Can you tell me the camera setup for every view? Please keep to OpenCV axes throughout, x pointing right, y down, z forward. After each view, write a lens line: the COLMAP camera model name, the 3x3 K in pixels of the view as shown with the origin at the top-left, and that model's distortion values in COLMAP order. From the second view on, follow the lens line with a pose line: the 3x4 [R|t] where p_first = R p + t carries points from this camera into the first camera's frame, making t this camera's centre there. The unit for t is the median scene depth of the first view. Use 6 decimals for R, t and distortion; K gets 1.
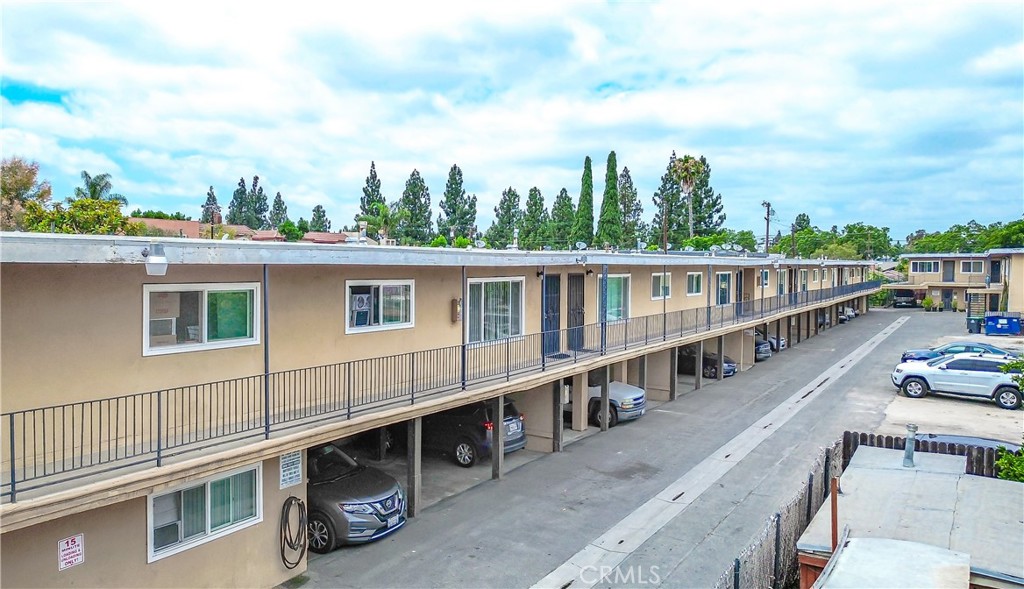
lens RADIAL K [[719.4, 0, 512.9], [0, 719.4, 298.4], [0, 0, 1]] dist [0.050451, -0.016474]
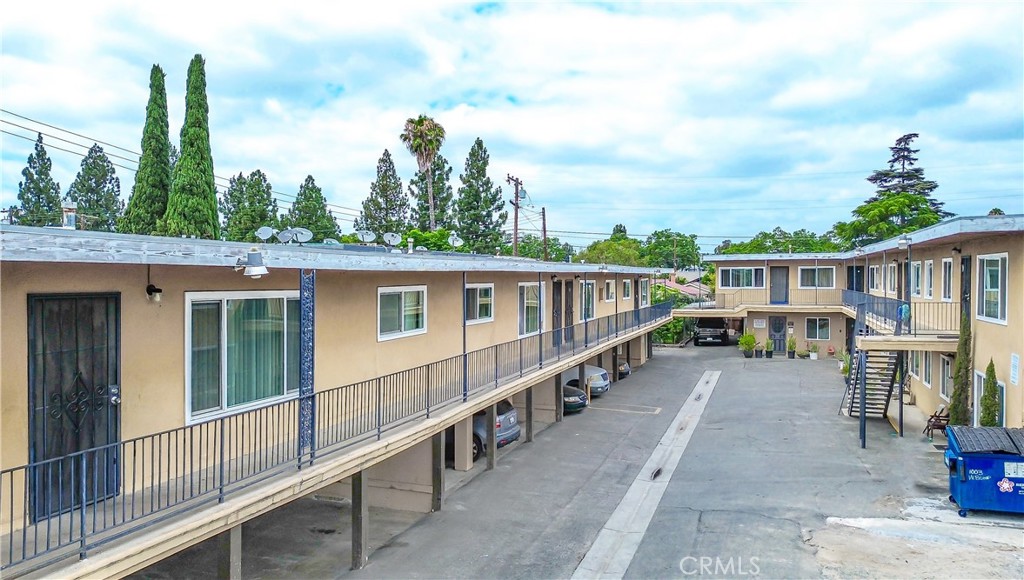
lens RADIAL K [[719.4, 0, 513.9], [0, 719.4, 292.7], [0, 0, 1]] dist [0.050451, -0.016474]
pose [[0.975218, -0.007373, 0.221121, 0.138582], [0.012675, 0.999665, -0.022570, -0.010931], [-0.220881, 0.024813, 0.974985, 0.254430]]
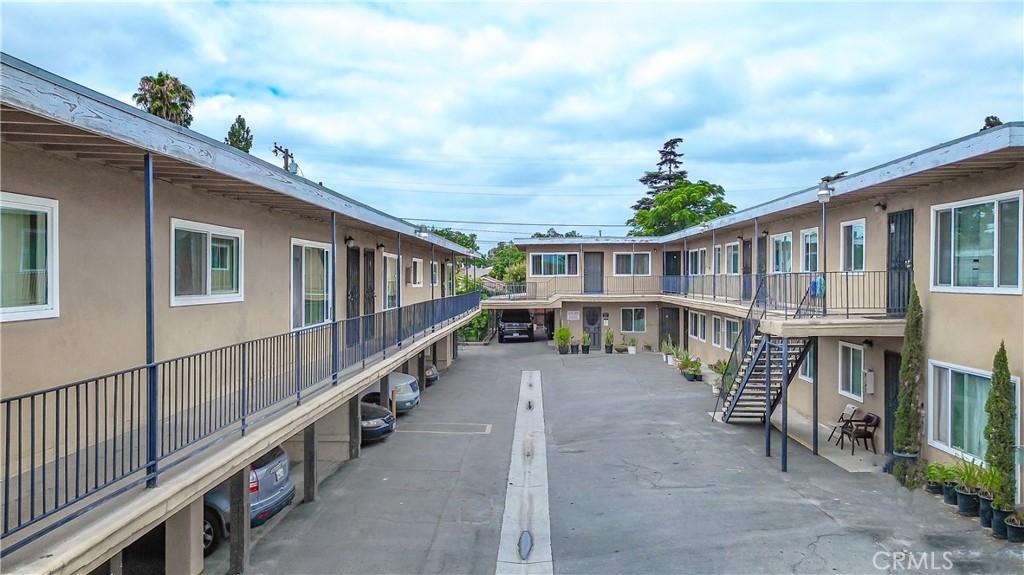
lens RADIAL K [[713.7, 0, 519.4], [0, 713.7, 282.4], [0, 0, 1]] dist [0.050746, -0.004749]
pose [[0.857348, -0.004718, 0.514715, 0.150118], [0.025606, 0.999111, -0.033492, -0.007657], [-0.514100, 0.041894, 0.856707, 0.305697]]
